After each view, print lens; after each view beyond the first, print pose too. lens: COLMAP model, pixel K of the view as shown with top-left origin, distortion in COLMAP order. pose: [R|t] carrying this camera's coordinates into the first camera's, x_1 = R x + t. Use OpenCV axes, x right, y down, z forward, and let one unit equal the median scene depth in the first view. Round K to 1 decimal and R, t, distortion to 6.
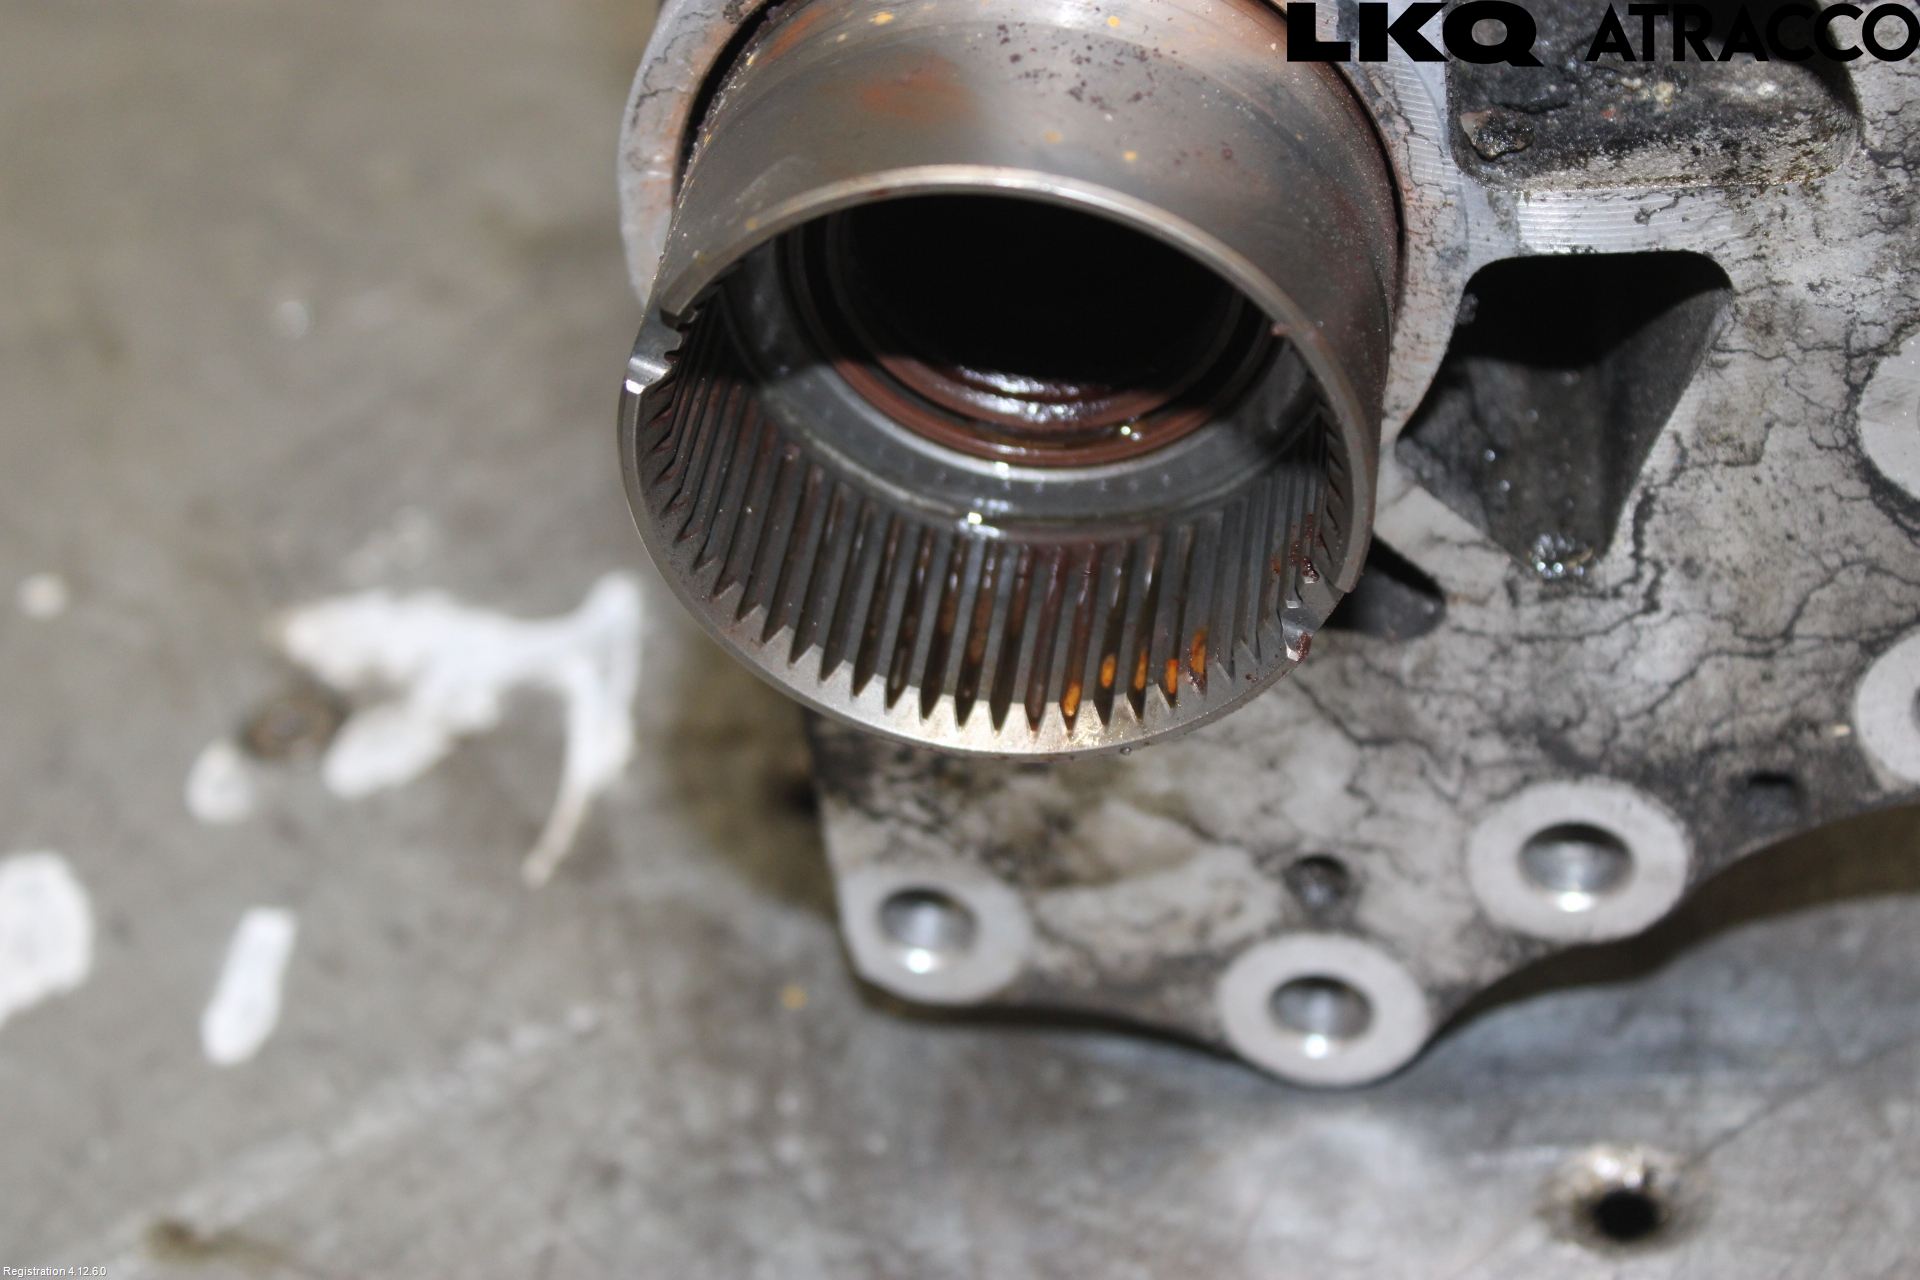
lens RADIAL K [[4064.5, 0, 960.0], [0, 4064.5, 640.0], [0, 0, 1]] dist [0.011640, -0.060076]
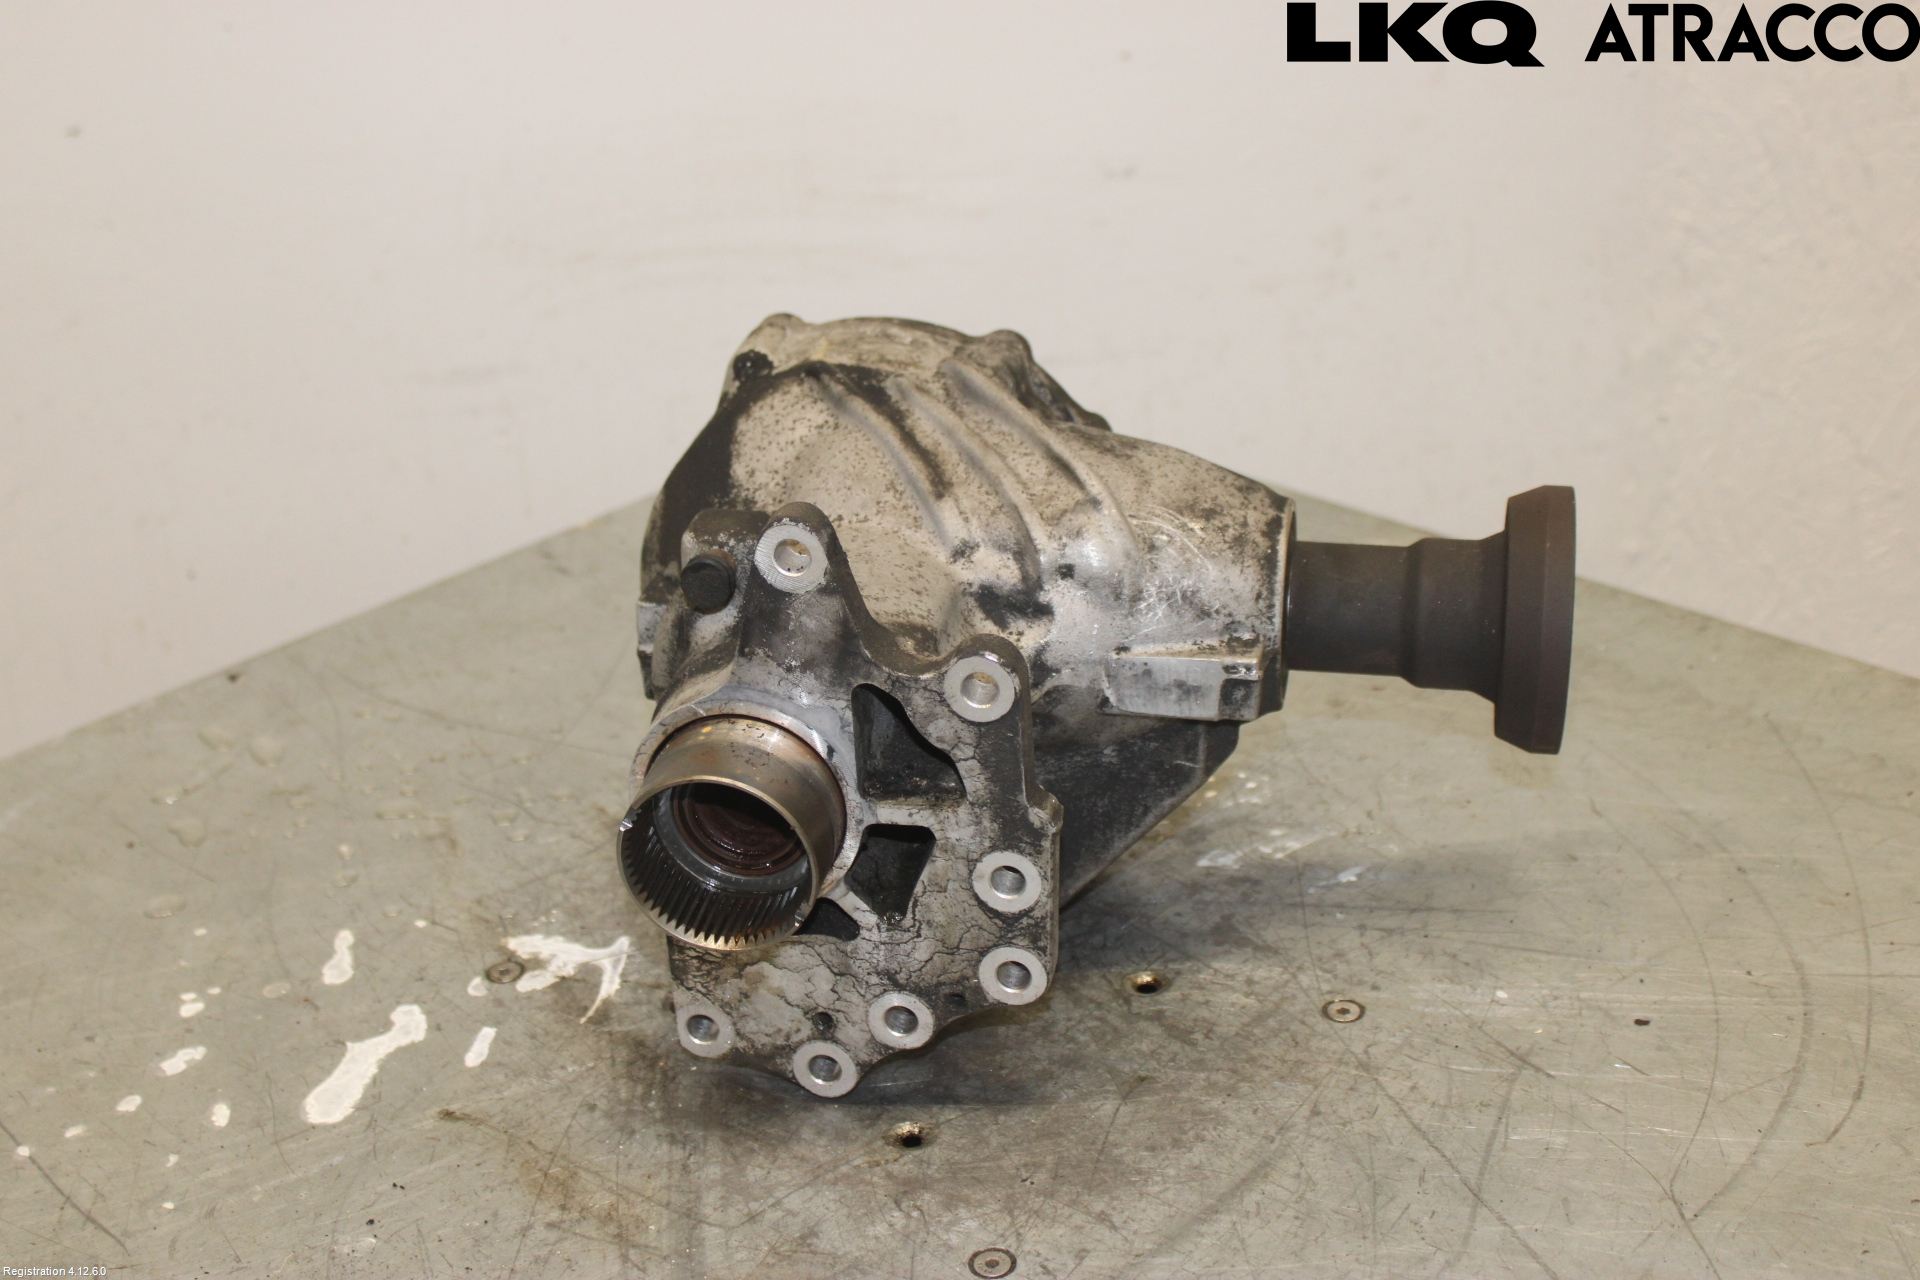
lens RADIAL K [[2628.9, 0, 960.0], [0, 2628.9, 640.0], [0, 0, 1]] dist [-0.028446, -0.019671]
pose [[0.994927, 0.100597, 0.000732, 0.162803], [-0.098144, 0.972216, -0.212519, 0.195141], [-0.022091, 0.211369, 0.977157, -1.080278]]
